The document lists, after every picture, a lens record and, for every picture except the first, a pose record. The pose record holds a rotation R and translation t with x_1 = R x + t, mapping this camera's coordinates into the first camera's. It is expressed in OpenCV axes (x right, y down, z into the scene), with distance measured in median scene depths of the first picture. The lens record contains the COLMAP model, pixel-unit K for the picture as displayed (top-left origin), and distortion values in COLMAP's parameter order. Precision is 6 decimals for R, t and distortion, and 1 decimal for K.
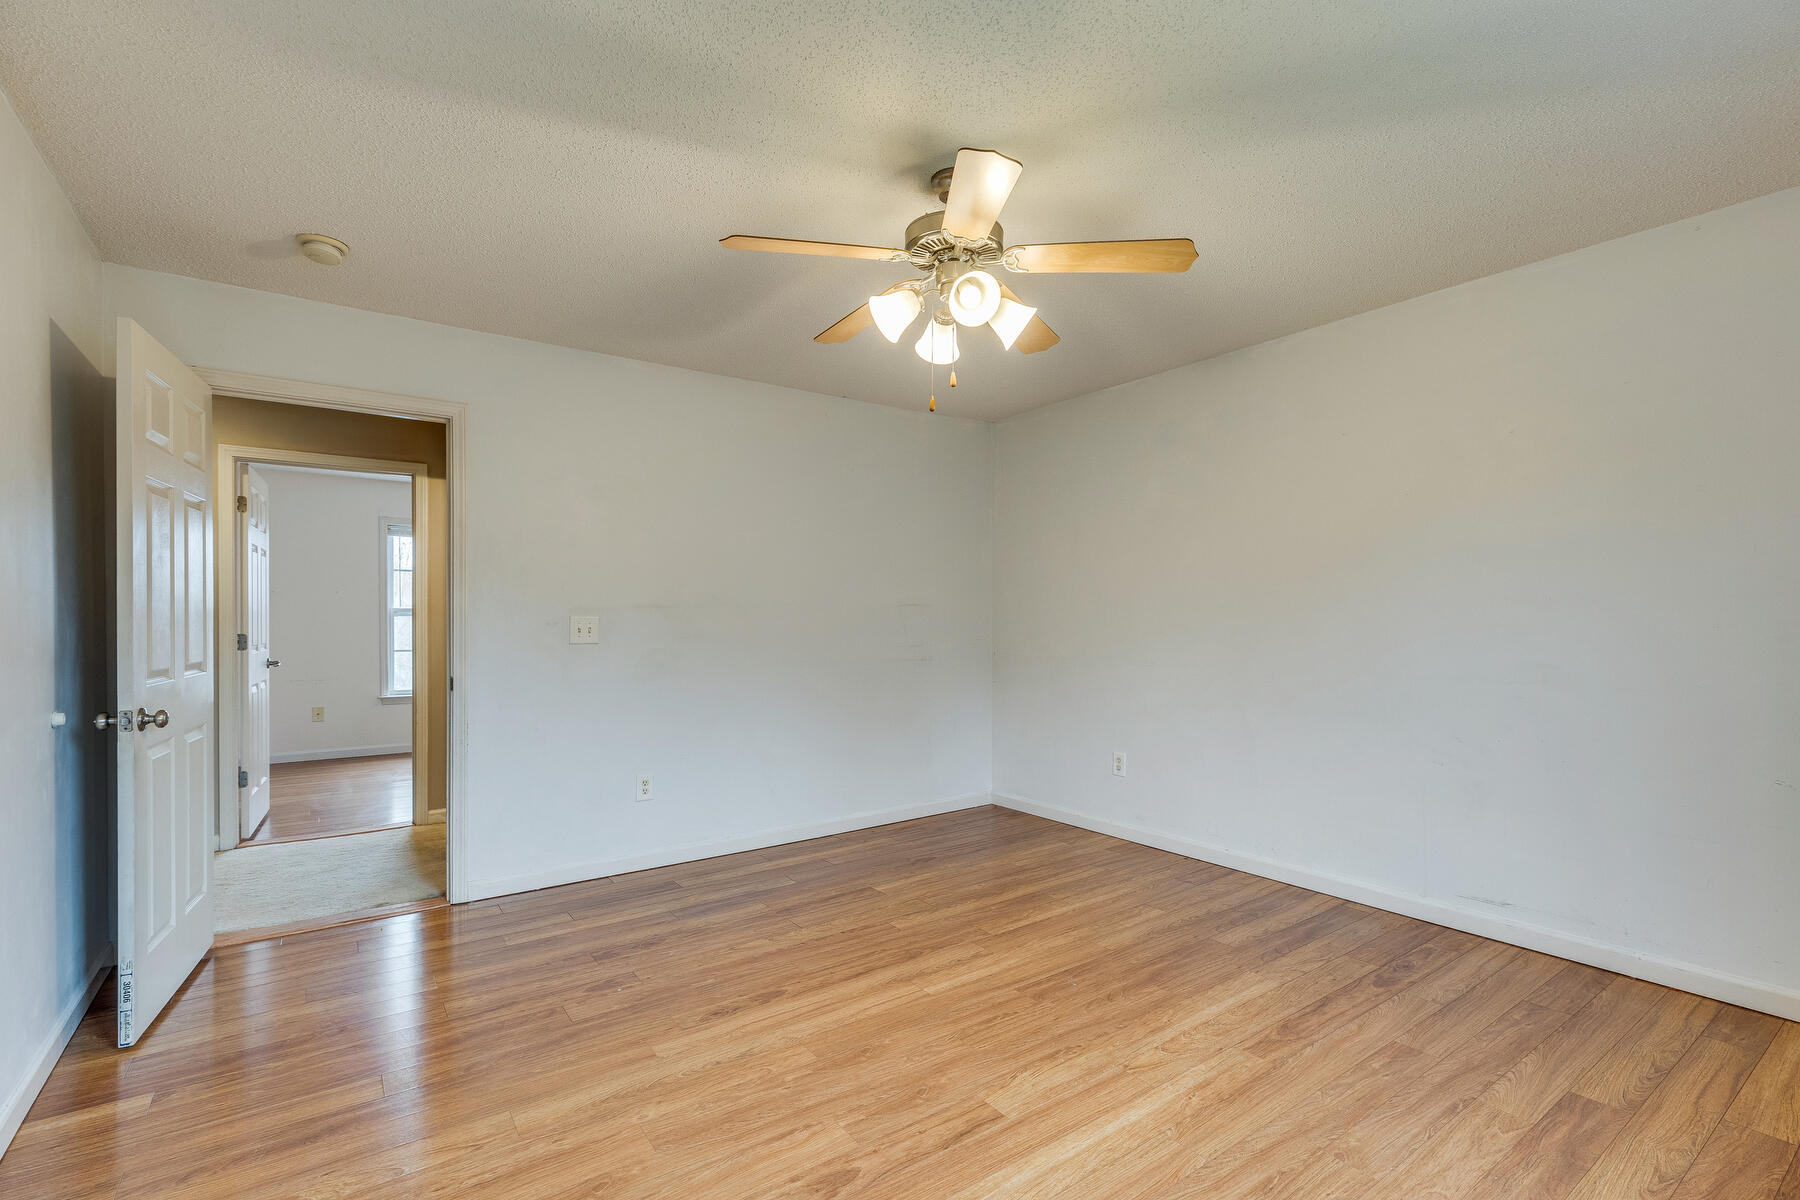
lens RADIAL K [[812.5, 0, 898.6], [0, 812.5, 617.7], [0, 0, 1]] dist [0.001683, -0.000168]
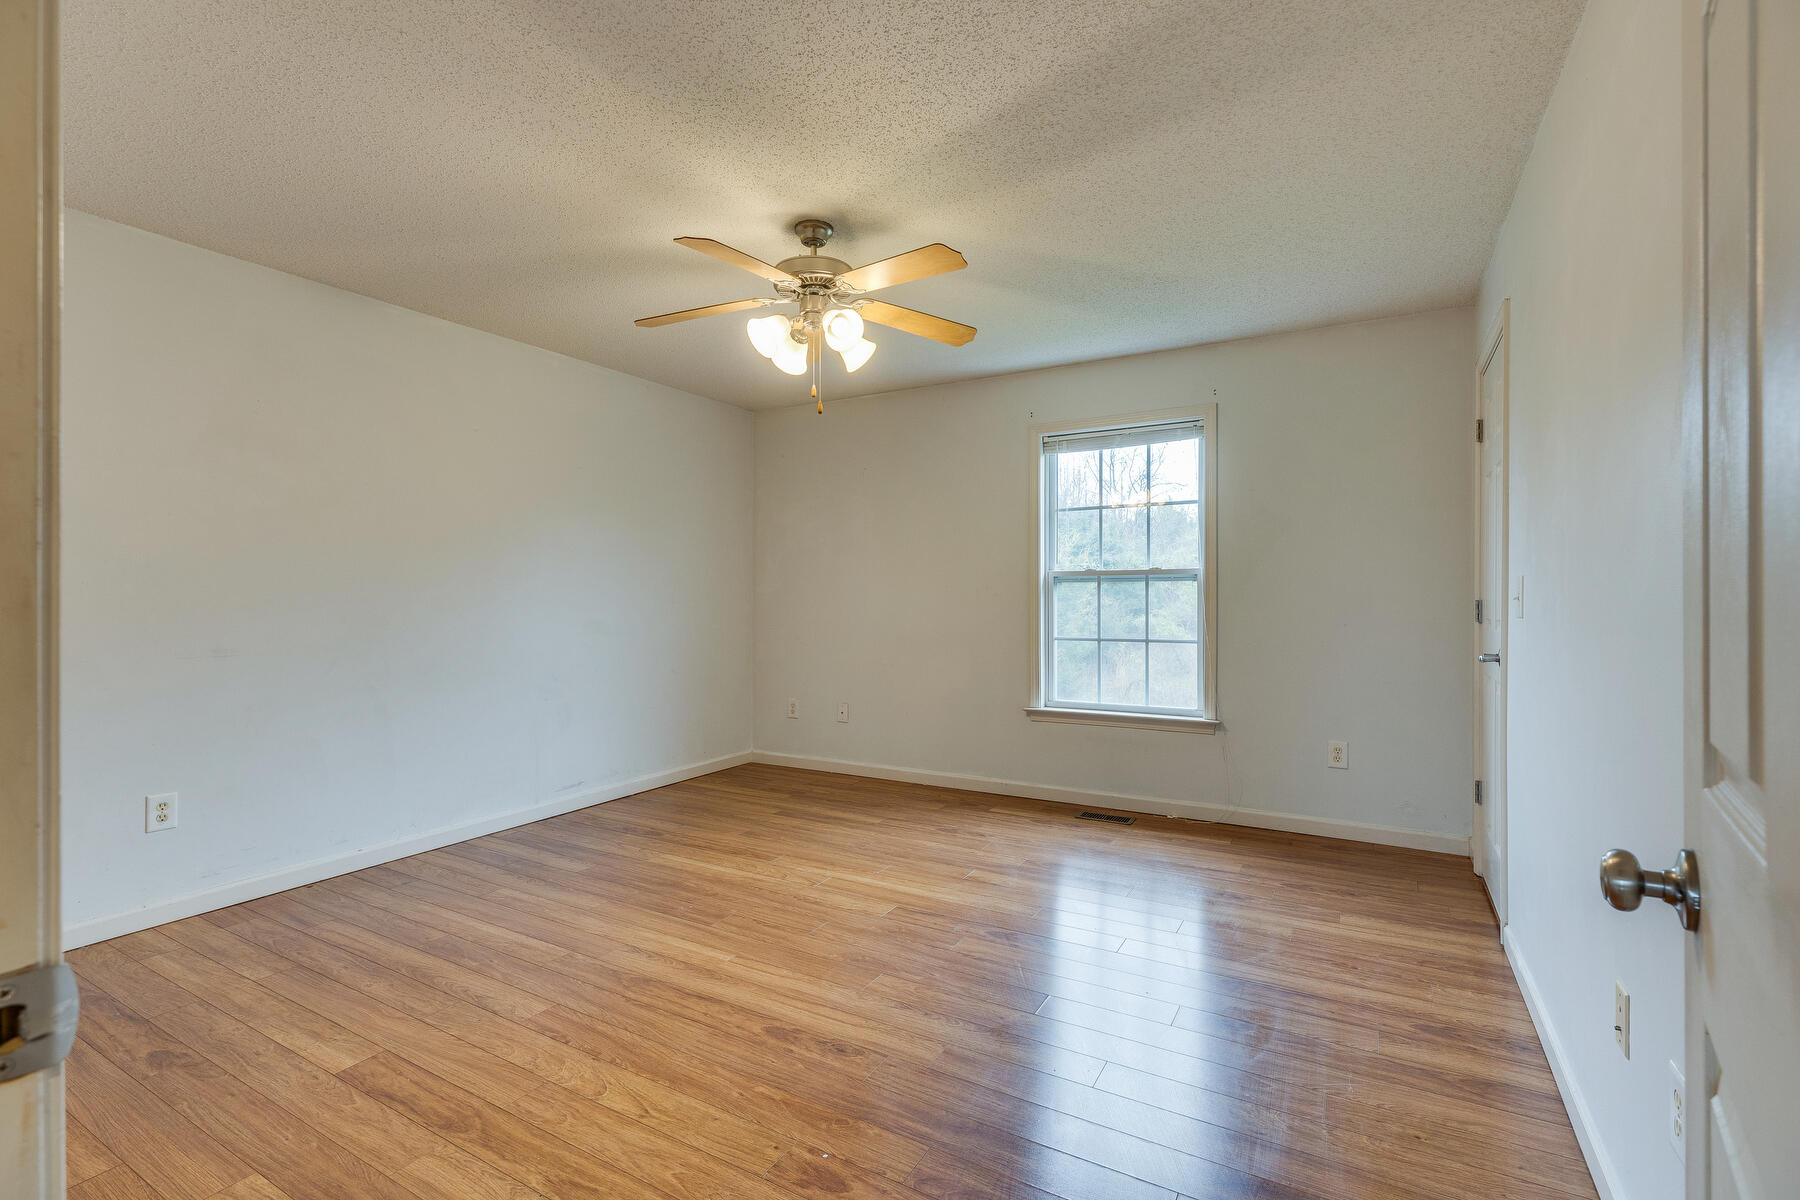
lens RADIAL K [[812.5, 0, 896.9], [0, 812.5, 595.8], [0, 0, 1]] dist [0.001683, -0.000168]
pose [[-0.407987, 0.003020, 0.912983, -0.875889], [0.005344, 0.999985, -0.000920, 0.013658], [-0.912972, 0.004503, -0.407998, 1.106292]]
